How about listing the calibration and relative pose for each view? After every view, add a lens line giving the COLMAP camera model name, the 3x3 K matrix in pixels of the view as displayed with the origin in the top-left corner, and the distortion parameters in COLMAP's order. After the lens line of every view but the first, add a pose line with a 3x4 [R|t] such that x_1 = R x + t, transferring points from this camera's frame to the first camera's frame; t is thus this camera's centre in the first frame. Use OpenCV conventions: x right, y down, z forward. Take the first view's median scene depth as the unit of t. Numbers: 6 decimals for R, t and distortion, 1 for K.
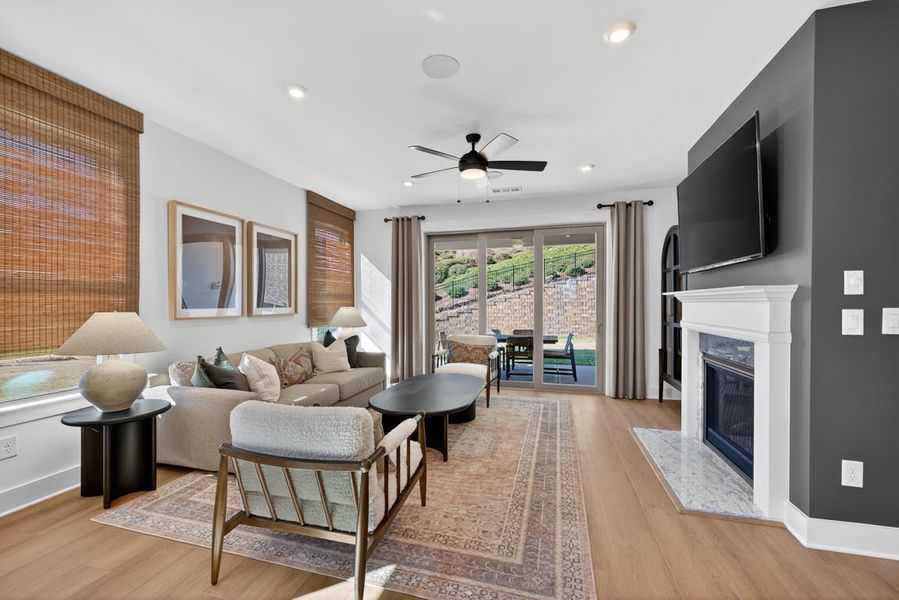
lens RADIAL K [[379.8, 0, 446.1], [0, 379.8, 304.1], [0, 0, 1]] dist [-0.000088, -0.000055]
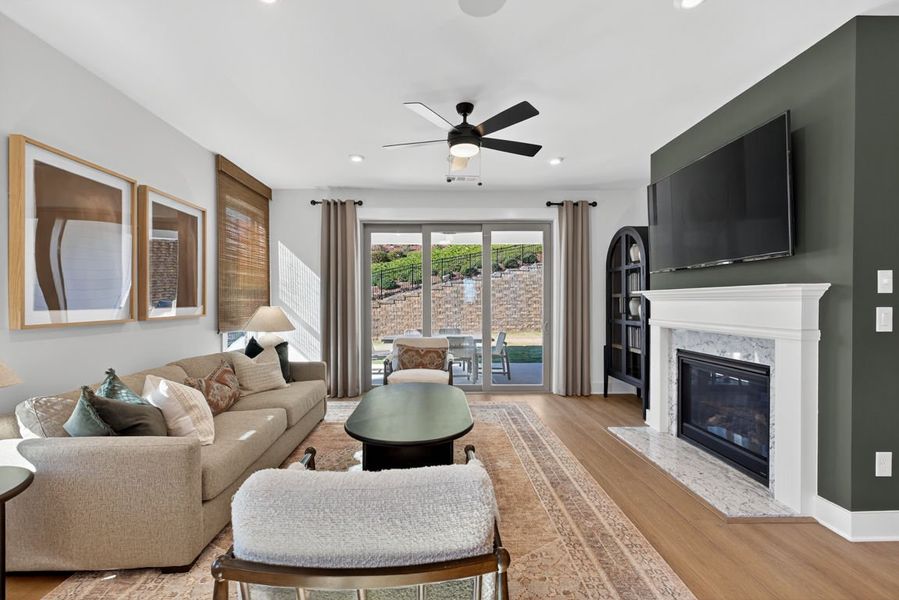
lens RADIAL K [[379.4, 0, 442.2], [0, 379.4, 302.6], [0, 0, 1]] dist [0.000814, -0.000134]
pose [[0.956975, -0.000950, 0.290169, -0.211388], [0.000943, 1.000000, 0.000166, 0.000159], [-0.290169, 0.000114, 0.956975, 0.185944]]
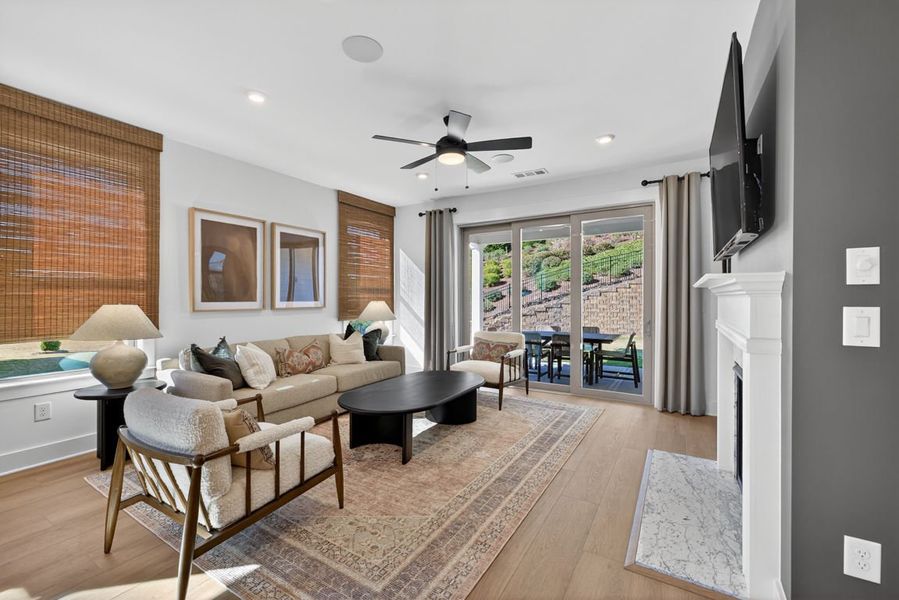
lens RADIAL K [[379.5, 0, 448.9], [0, 379.5, 295.5], [0, 0, 1]] dist [0.002242, -0.000099]
pose [[0.963191, -0.000535, -0.268819, 0.297493], [-0.001431, 0.999974, -0.007120, 0.000045], [0.268816, 0.007242, 0.963164, 0.093656]]
